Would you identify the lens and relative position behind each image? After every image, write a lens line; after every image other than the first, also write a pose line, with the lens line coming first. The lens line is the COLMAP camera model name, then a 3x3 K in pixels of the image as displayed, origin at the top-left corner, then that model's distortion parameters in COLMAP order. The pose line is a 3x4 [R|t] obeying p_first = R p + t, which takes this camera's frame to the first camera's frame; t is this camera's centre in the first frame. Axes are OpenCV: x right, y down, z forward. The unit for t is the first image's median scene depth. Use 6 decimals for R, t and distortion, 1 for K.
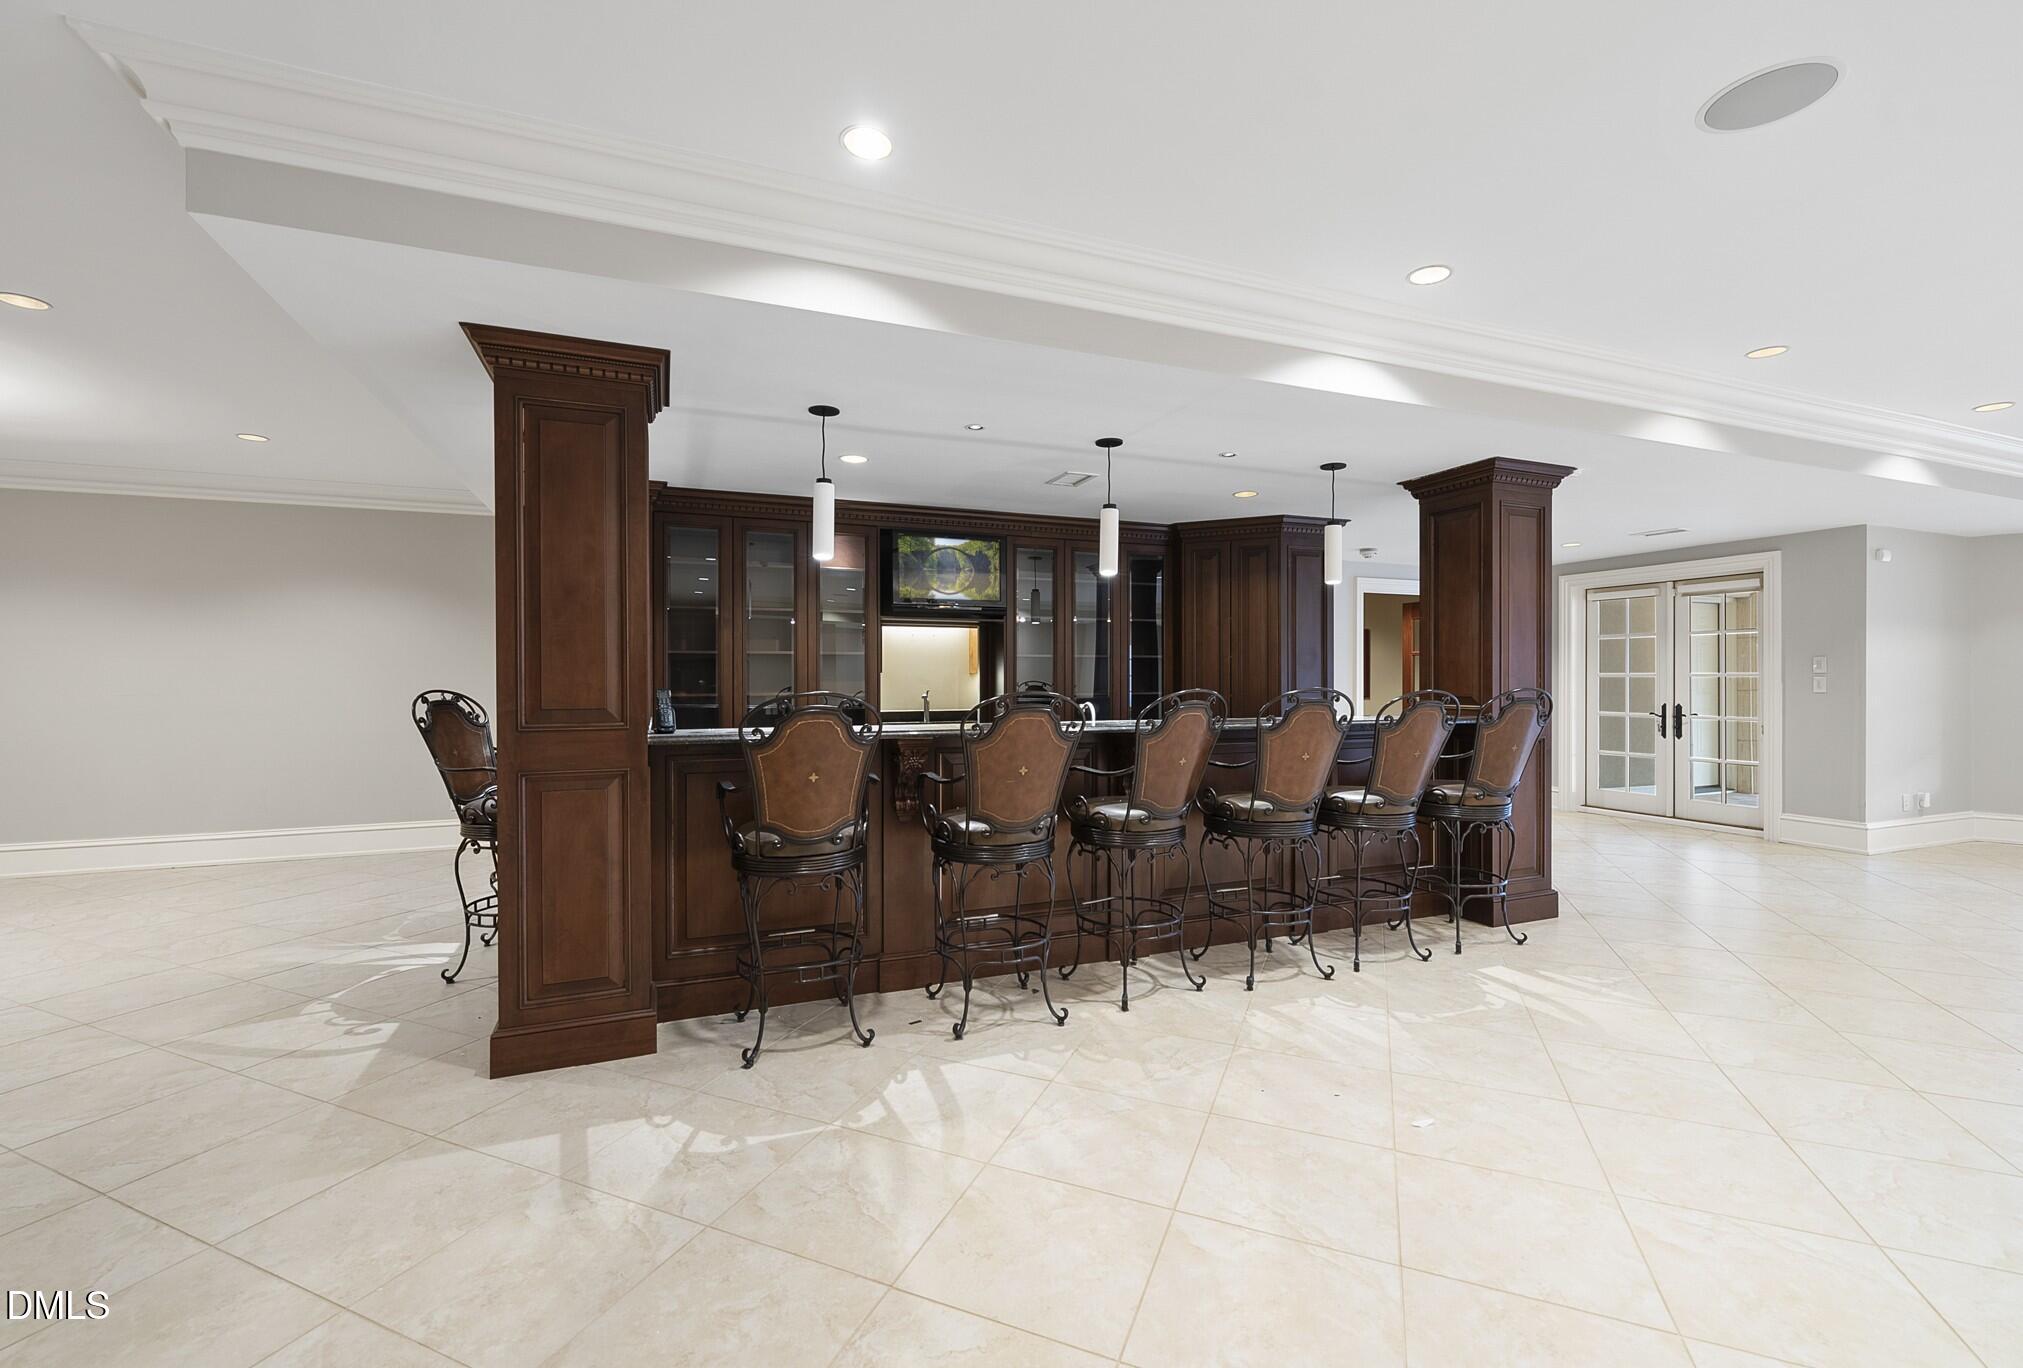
lens RADIAL K [[851.7, 0, 1019.8], [0, 851.7, 680.1], [0, 0, 1]] dist [-0.004411, 0.001694]
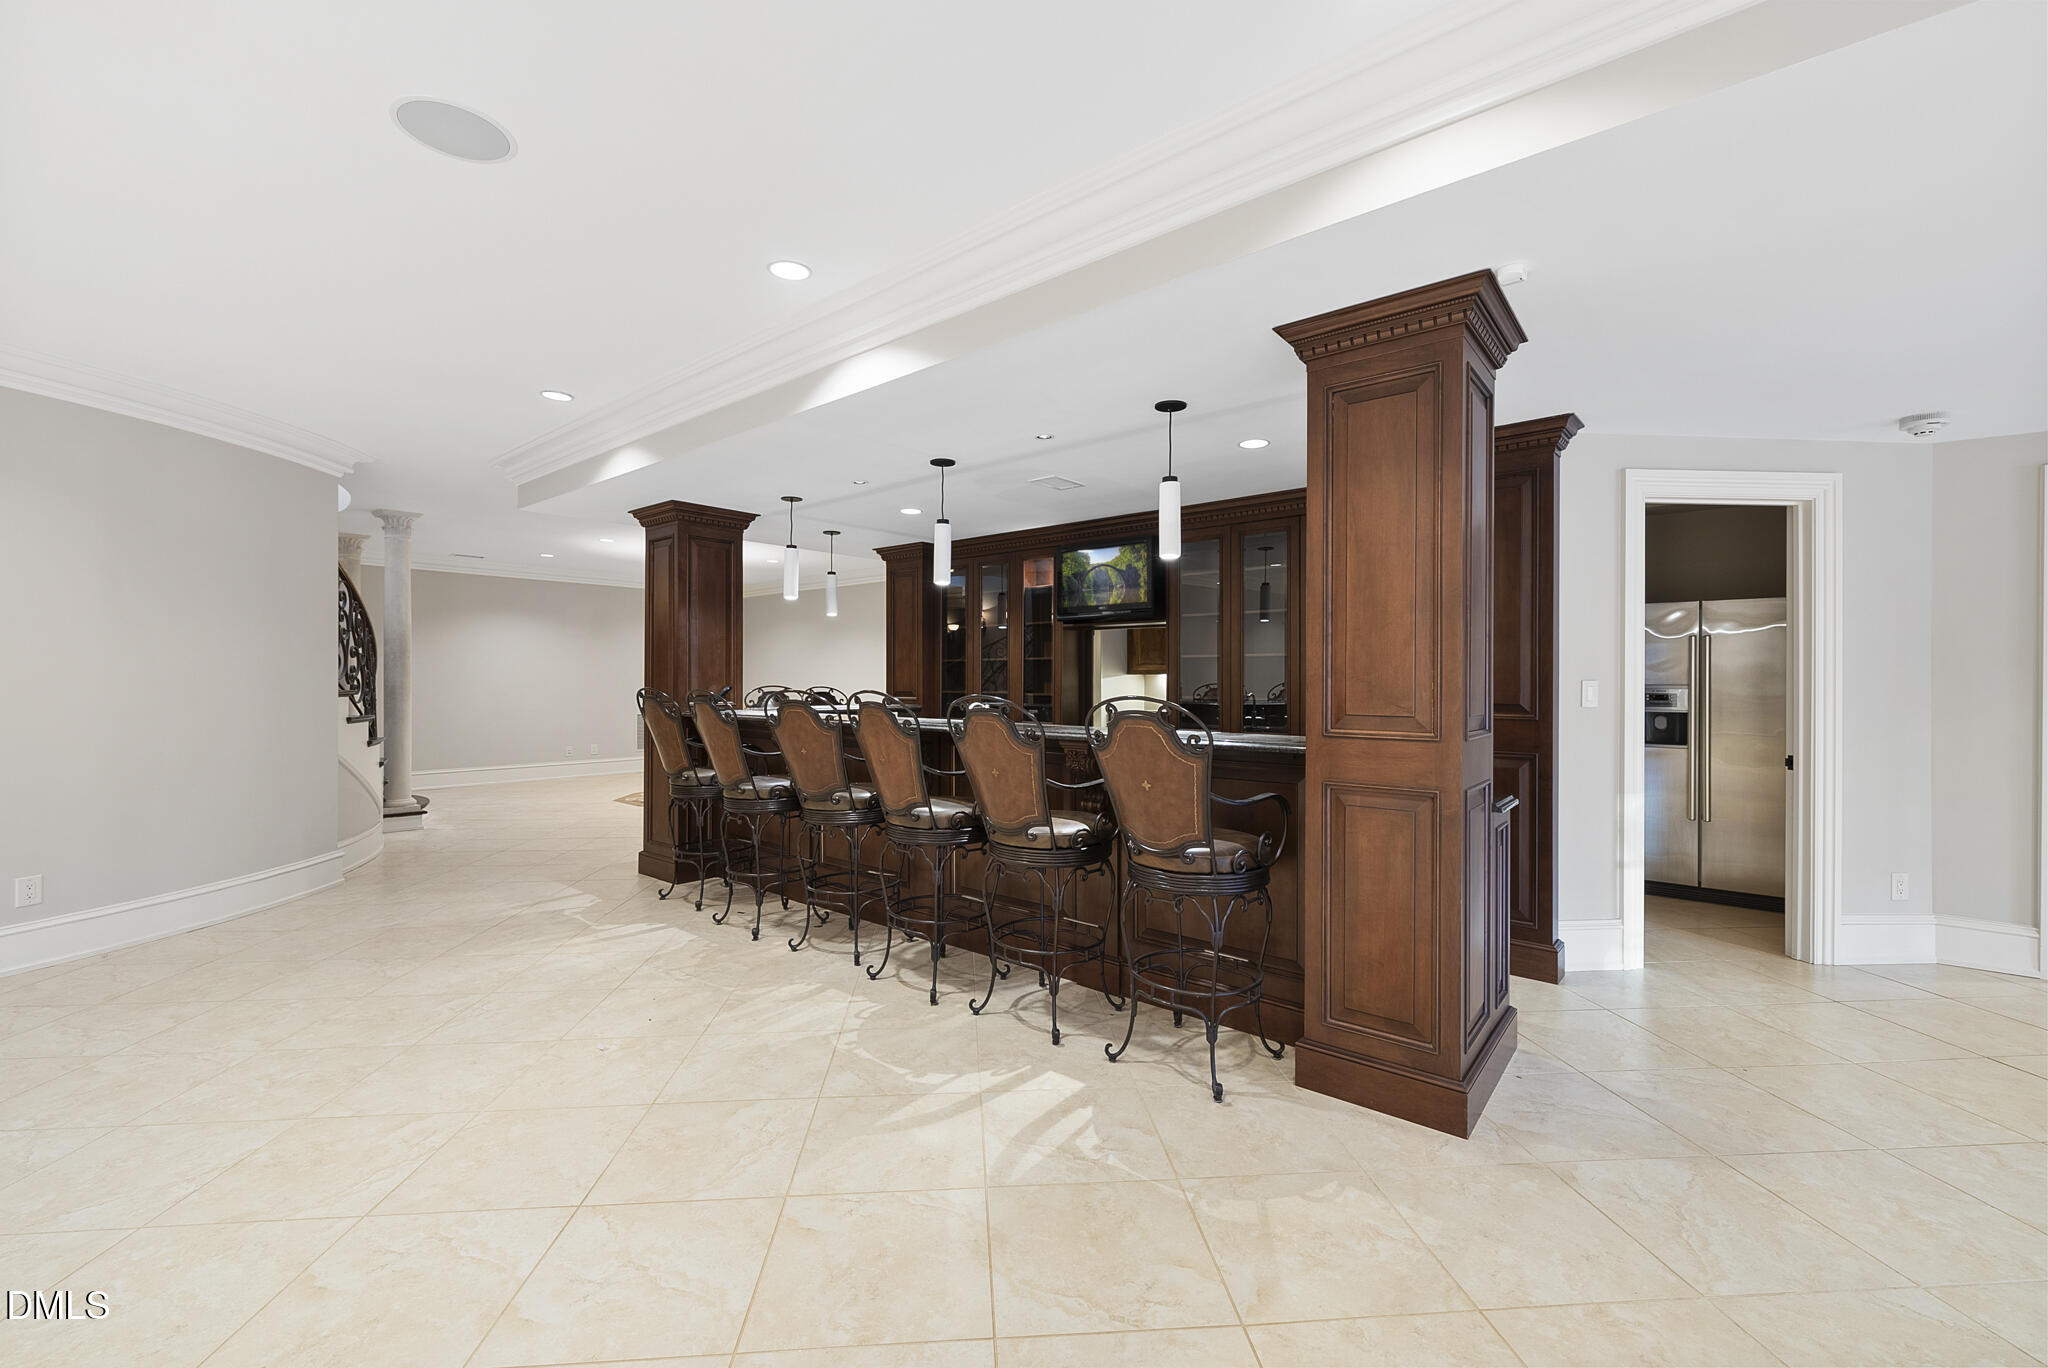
lens RADIAL K [[862.2, 0, 1054.5], [0, 862.2, 691.6], [0, 0, 1]] dist [-0.004411, 0.001694]
pose [[0.469150, 0.008304, -0.883079, 1.313236], [-0.011530, 0.999928, 0.003277, 0.005948], [0.883043, 0.008644, 0.469212, 0.704791]]
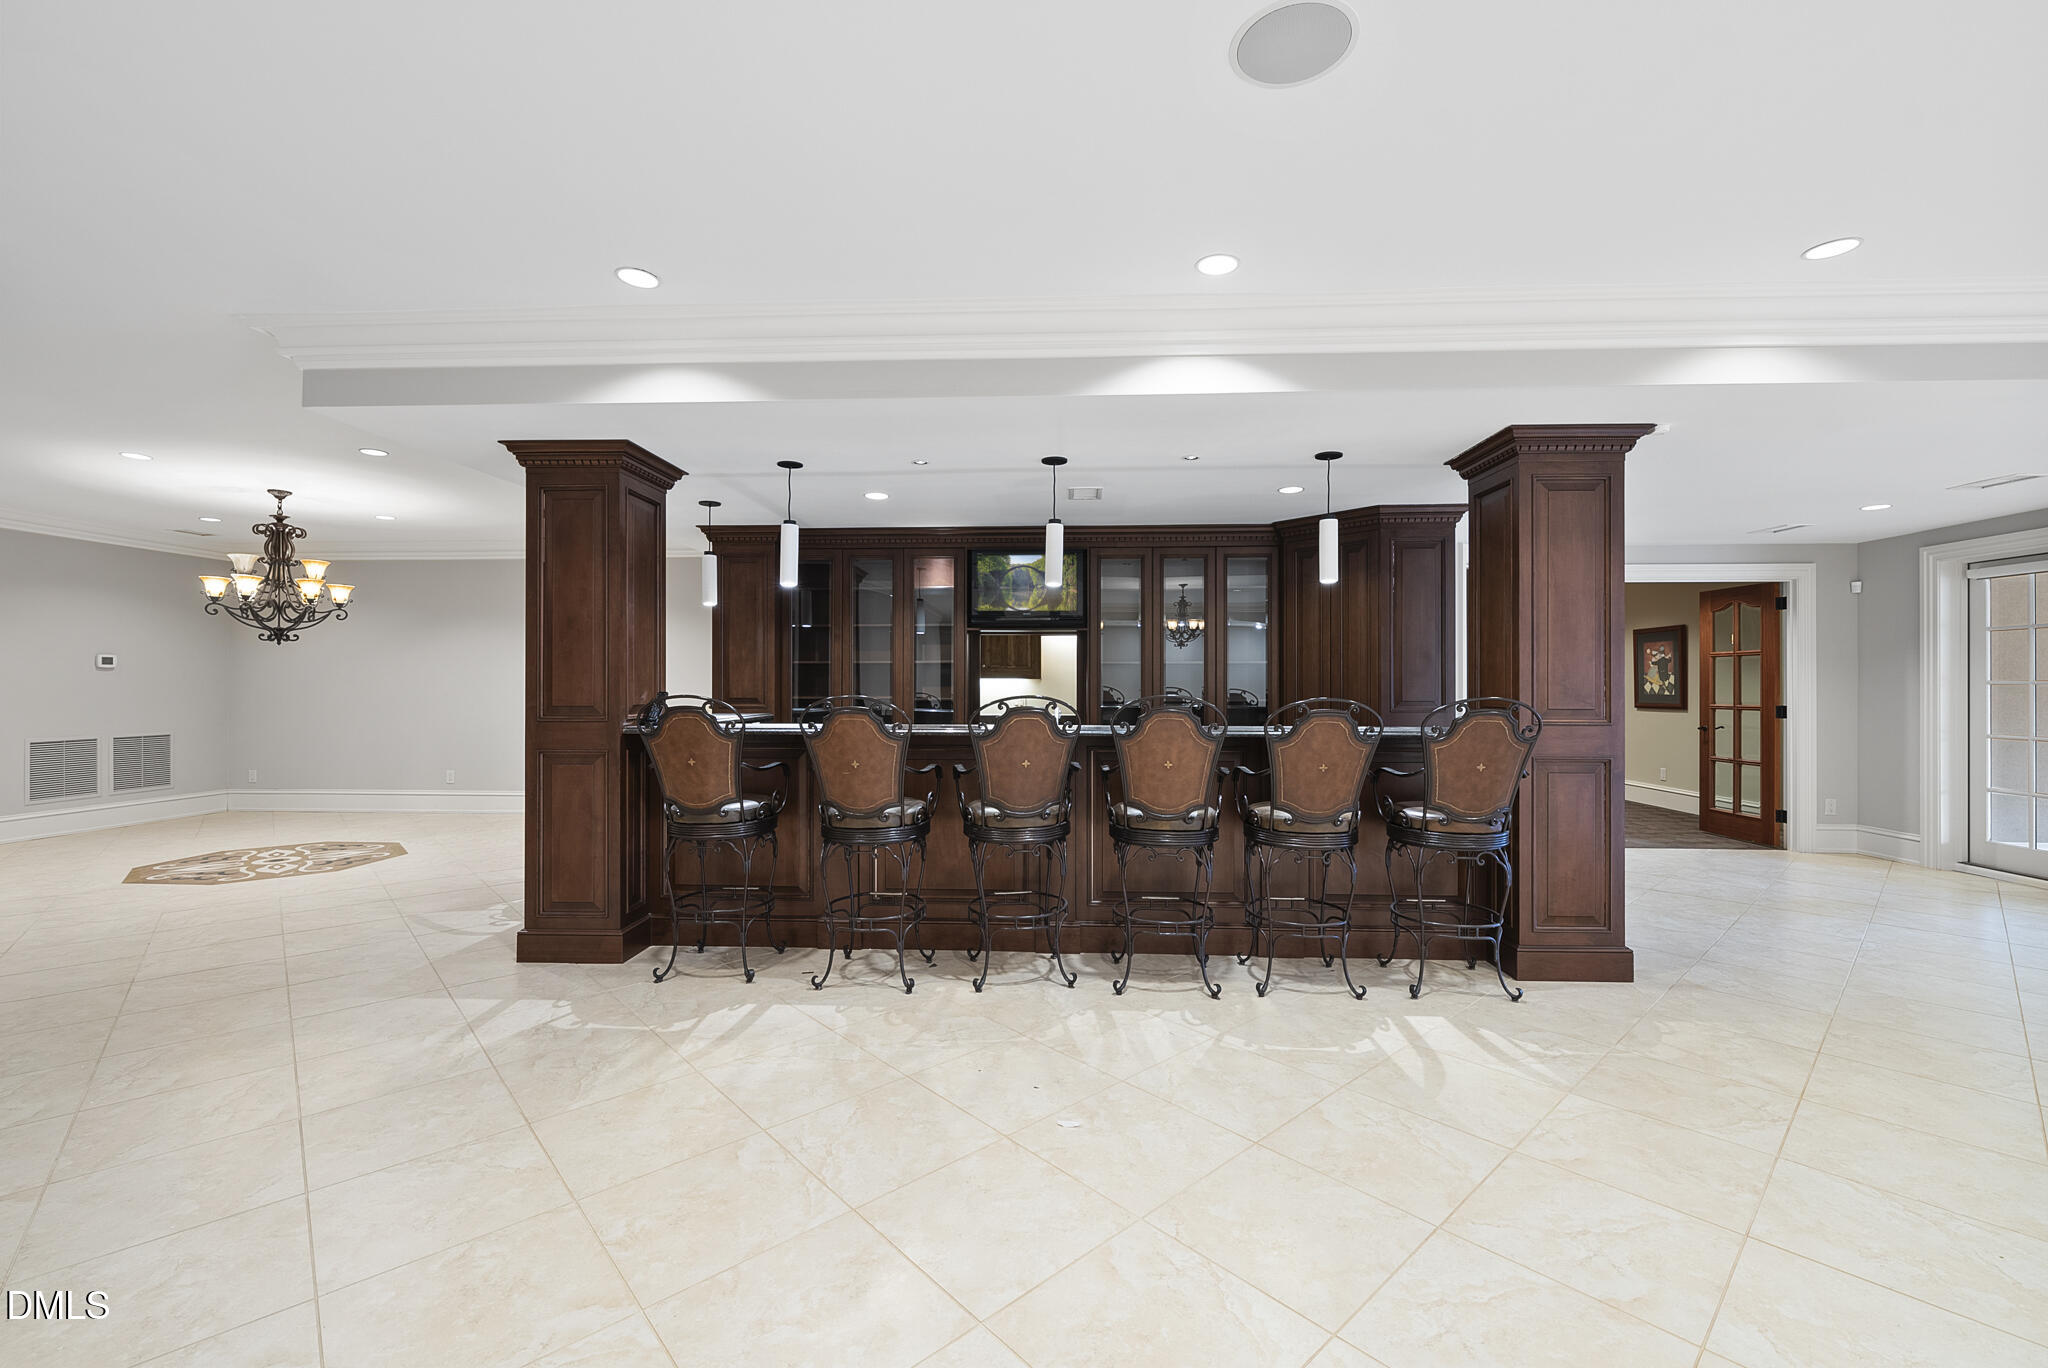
lens RADIAL K [[862.2, 0, 1055.5], [0, 862.2, 676.1], [0, 0, 1]] dist [-0.004411, 0.001694]
pose [[0.910601, -0.000878, -0.413285, 0.629524], [-0.002943, 0.999959, -0.008609, -0.003937], [0.413275, 0.009056, 0.910561, 0.036226]]
